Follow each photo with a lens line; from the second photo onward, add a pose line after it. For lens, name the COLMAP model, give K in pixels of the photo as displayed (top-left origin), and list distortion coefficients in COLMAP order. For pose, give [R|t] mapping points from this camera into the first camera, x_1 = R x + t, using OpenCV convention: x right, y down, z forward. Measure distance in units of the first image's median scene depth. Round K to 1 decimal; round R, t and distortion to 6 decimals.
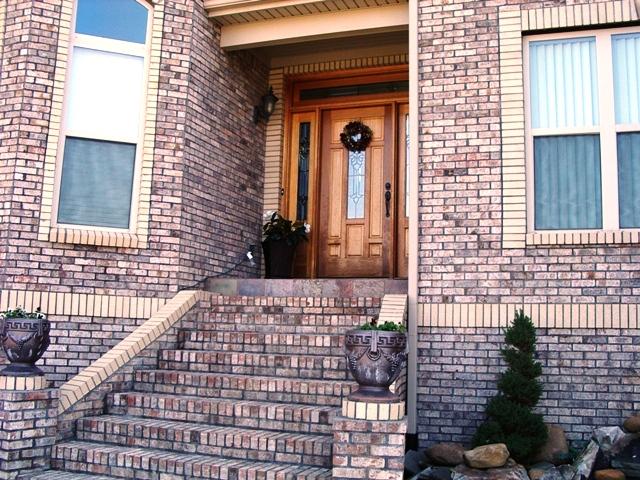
lens RADIAL K [[707.5, 0, 353.6], [0, 707.5, 242.1], [0, 0, 1]] dist [-0.259622, 0.288113]
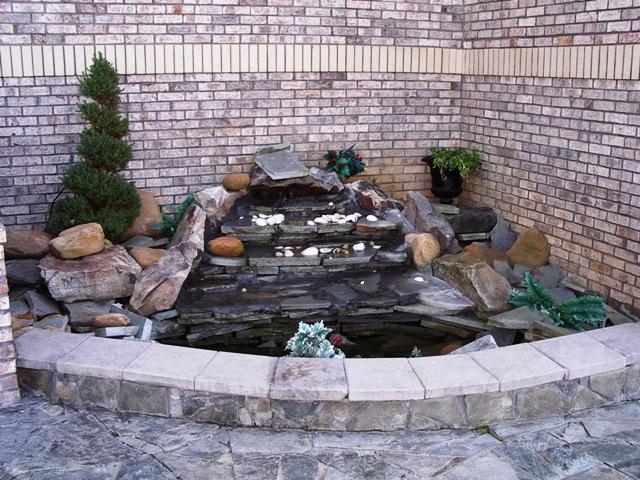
lens RADIAL K [[707.5, 0, 353.6], [0, 707.5, 242.1], [0, 0, 1]] dist [-0.259622, 0.288113]
pose [[0.769282, -0.170268, 0.615803, -0.043372], [-0.066338, 0.937339, 0.342044, 0.016675], [-0.635456, -0.303979, 0.709783, 0.201980]]
